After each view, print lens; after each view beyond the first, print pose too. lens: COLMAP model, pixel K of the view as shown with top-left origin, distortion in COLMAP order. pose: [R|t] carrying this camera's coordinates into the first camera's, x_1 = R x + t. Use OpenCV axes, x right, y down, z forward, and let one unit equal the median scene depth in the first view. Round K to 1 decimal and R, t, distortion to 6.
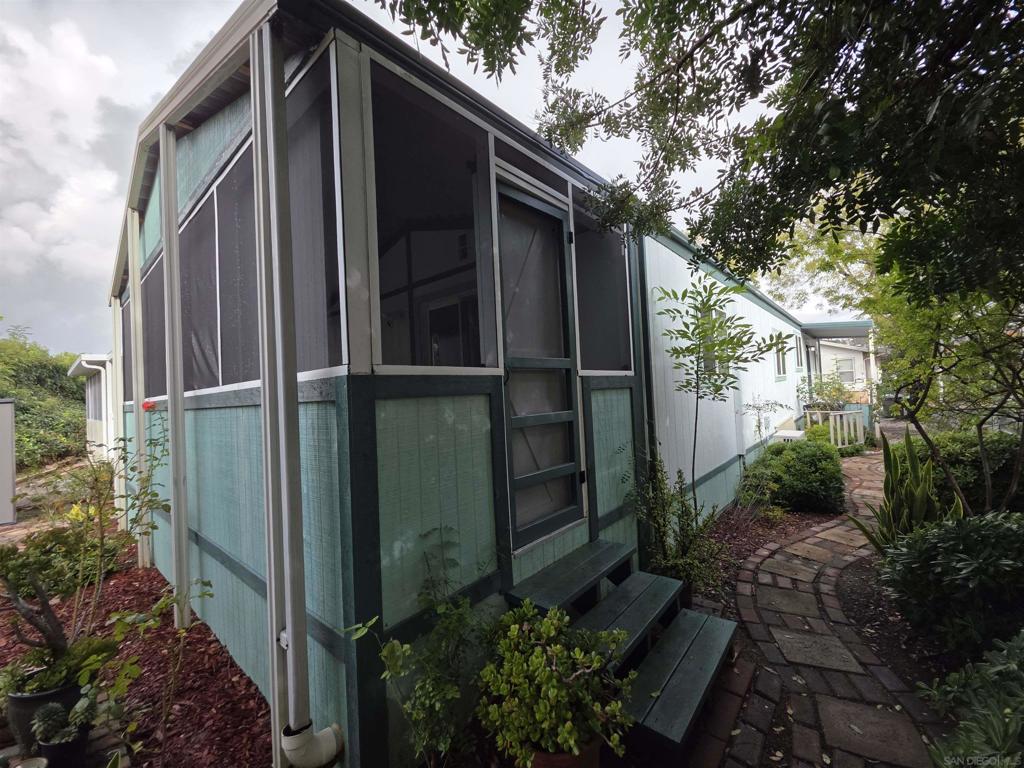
lens RADIAL K [[408.1, 0, 509.1], [0, 408.1, 381.6], [0, 0, 1]] dist [0.018520, -0.010811]
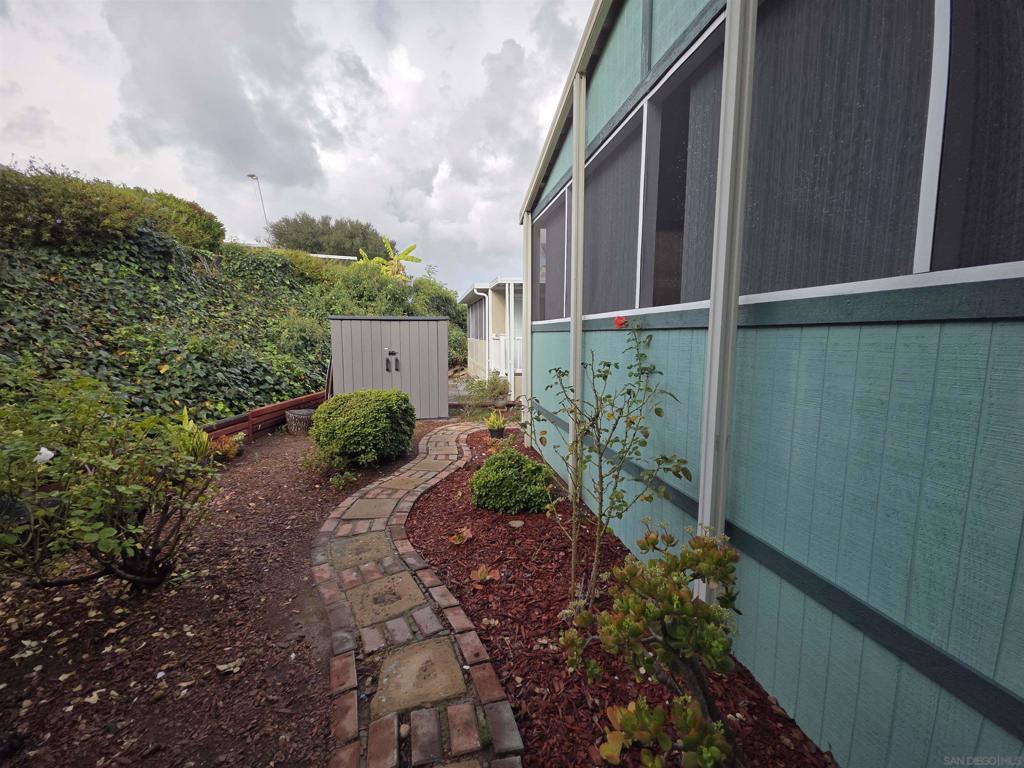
lens RADIAL K [[408.1, 0, 509.1], [0, 408.1, 381.6], [0, 0, 1]] dist [0.018520, -0.010811]
pose [[0.789464, 0.120715, -0.601809, -0.345779], [-0.025244, 0.986026, 0.164668, 0.029457], [0.613278, -0.114808, 0.781479, 0.163311]]
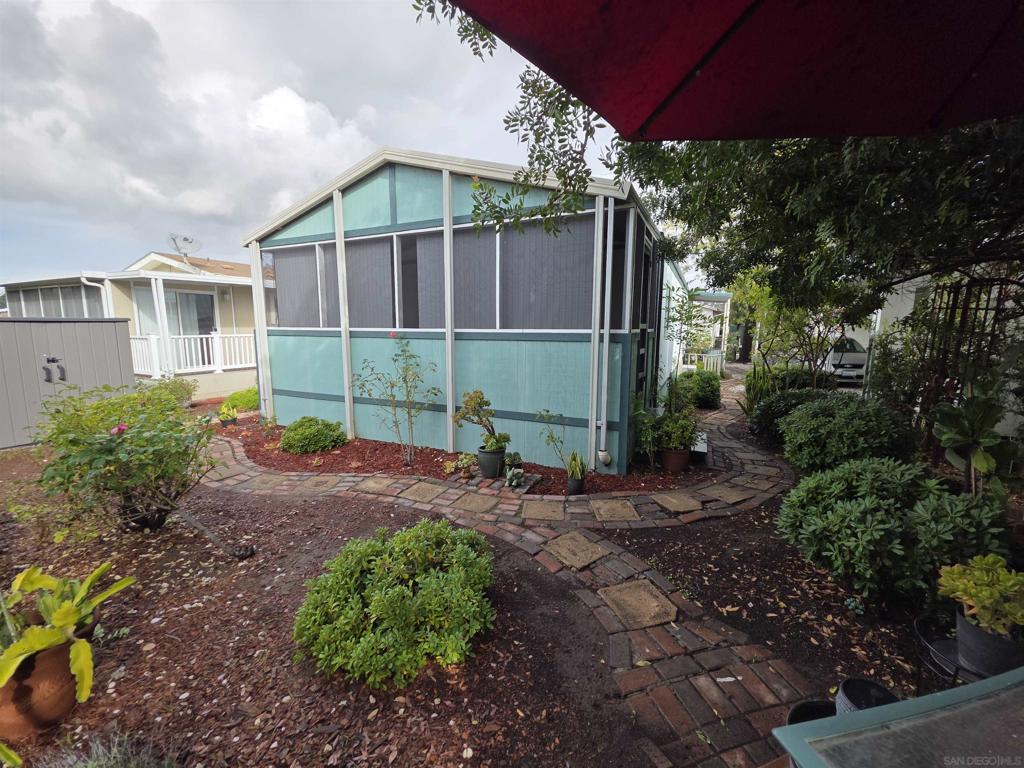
lens RADIAL K [[408.1, 0, 509.1], [0, 408.1, 381.6], [0, 0, 1]] dist [0.018520, -0.010811]
pose [[0.961355, 0.014866, 0.274911, -0.533892], [-0.057876, 0.987140, 0.149010, -0.015870], [-0.269161, -0.159163, 0.949852, -0.420983]]
